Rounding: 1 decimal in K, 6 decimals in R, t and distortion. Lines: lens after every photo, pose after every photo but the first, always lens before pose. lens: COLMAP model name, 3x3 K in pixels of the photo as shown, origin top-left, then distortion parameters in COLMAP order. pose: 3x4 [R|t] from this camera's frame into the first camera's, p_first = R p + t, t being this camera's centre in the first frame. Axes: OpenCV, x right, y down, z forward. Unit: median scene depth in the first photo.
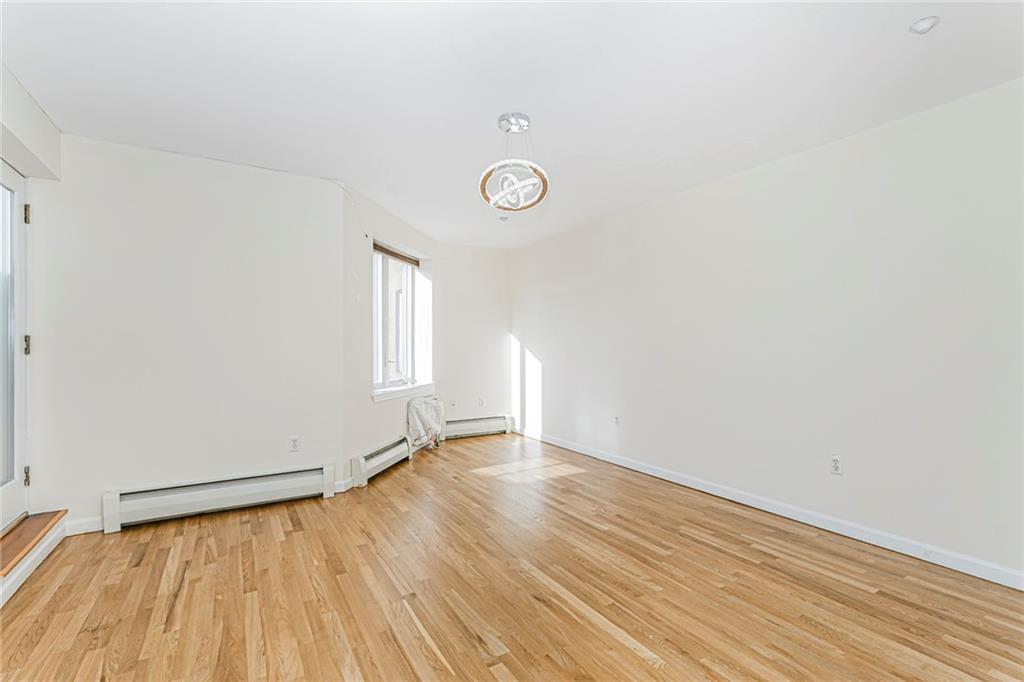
lens RADIAL K [[459.4, 0, 509.4], [0, 459.4, 352.1], [0, 0, 1]] dist [-0.002361, 0.000511]
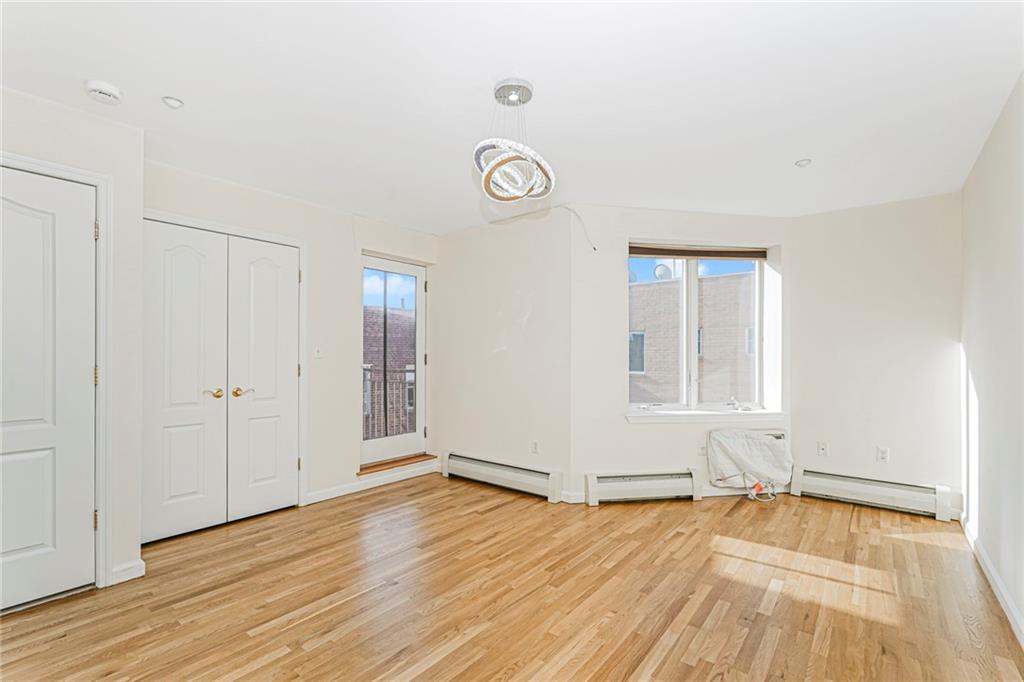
lens RADIAL K [[459.4, 0, 509.4], [0, 459.4, 352.1], [0, 0, 1]] dist [-0.002361, 0.000511]
pose [[0.343990, -0.003940, -0.938965, 0.616119], [-0.017372, 0.999793, -0.010559, -0.024213], [0.938812, 0.019944, 0.343851, 0.556239]]
